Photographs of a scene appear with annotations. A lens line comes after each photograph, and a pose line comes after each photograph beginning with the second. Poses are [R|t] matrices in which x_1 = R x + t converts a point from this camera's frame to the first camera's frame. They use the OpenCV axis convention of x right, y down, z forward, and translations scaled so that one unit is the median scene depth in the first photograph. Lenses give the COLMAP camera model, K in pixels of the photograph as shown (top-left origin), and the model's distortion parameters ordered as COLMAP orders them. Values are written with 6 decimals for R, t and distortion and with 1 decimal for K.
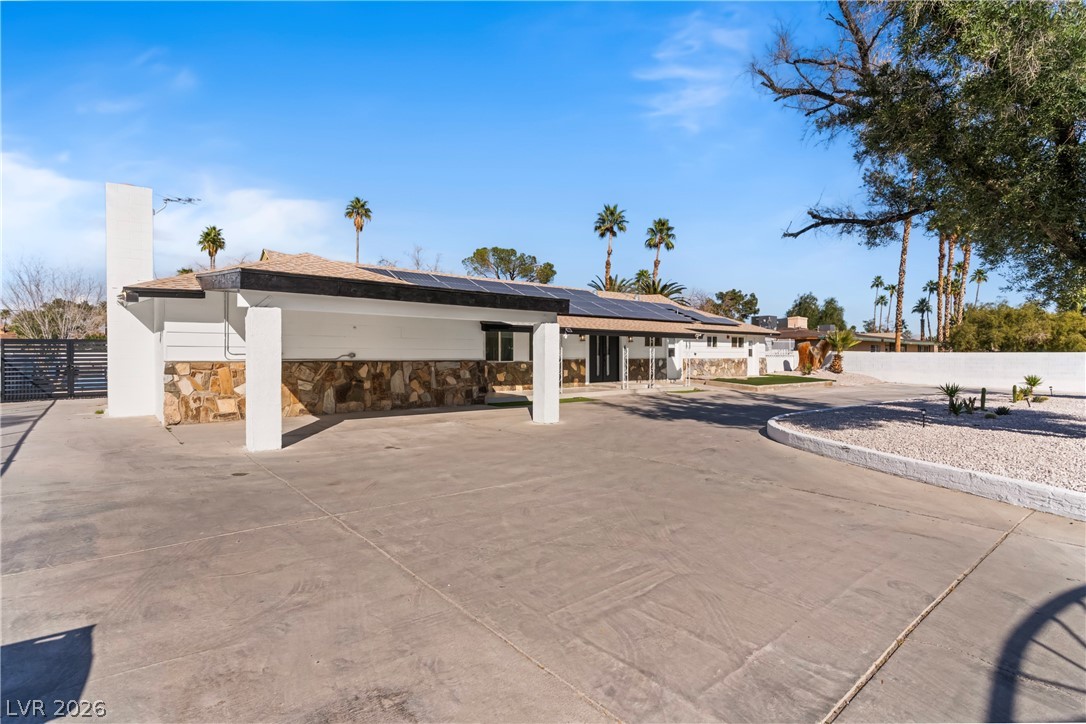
lens RADIAL K [[531.8, 0, 538.5], [0, 531.8, 362.6], [0, 0, 1]] dist [-0.000411, 0.001475]
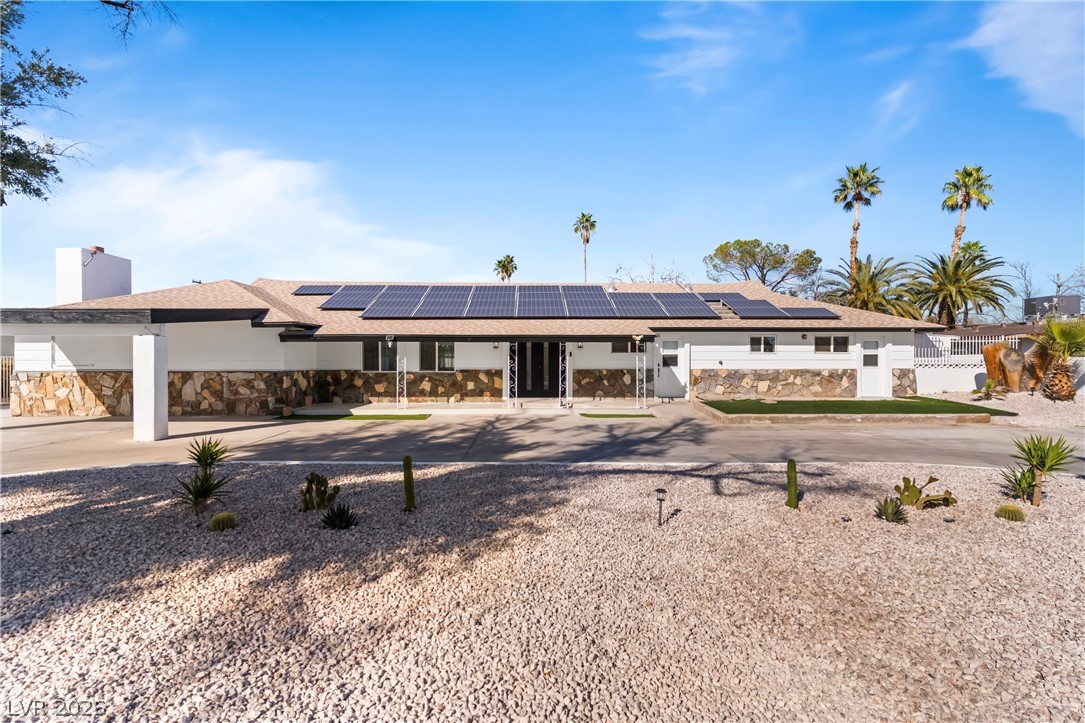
lens RADIAL K [[513.3, 0, 544.0], [0, 513.3, 358.6], [0, 0, 1]] dist [0.004314, -0.001404]
pose [[0.795472, -0.000635, -0.605990, 0.594915], [-0.007481, 0.999913, -0.010868, -0.014632], [0.605944, 0.013179, 0.795398, 0.364128]]
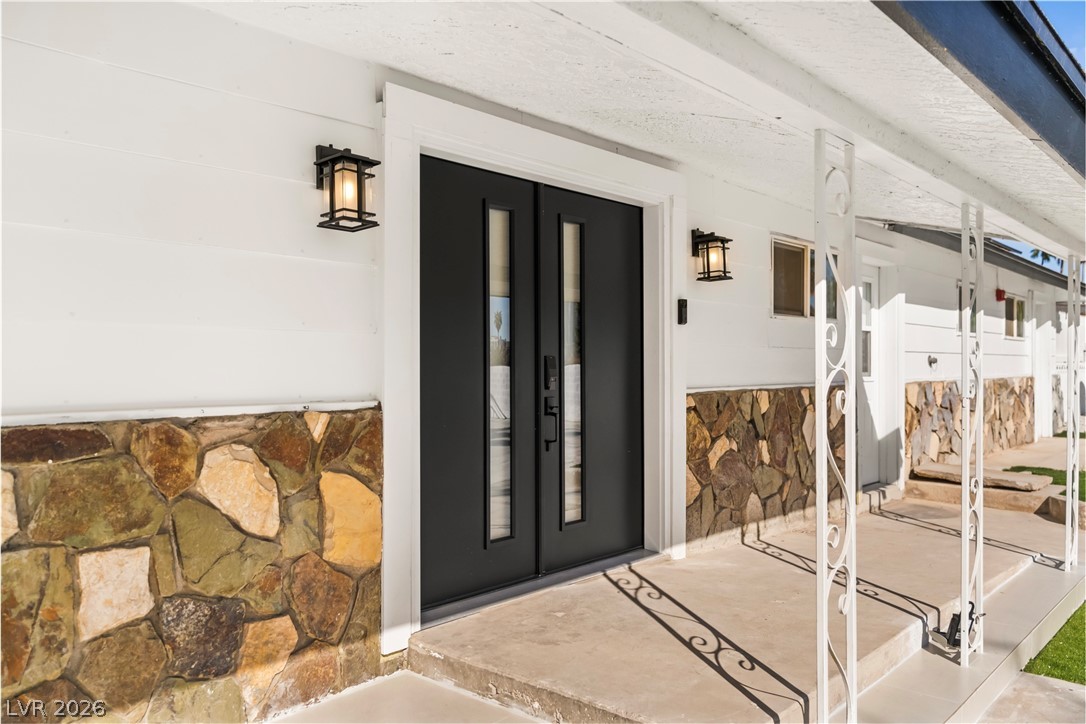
lens RADIAL K [[890.6, 0, 550.5], [0, 890.6, 365.6], [0, 0, 1]] dist [0.004279, 0.000095]
pose [[0.981384, -0.000049, 0.192055, 0.081976], [0.002247, 0.999934, -0.011227, -0.011830], [-0.192042, 0.011450, 0.981320, 0.768473]]
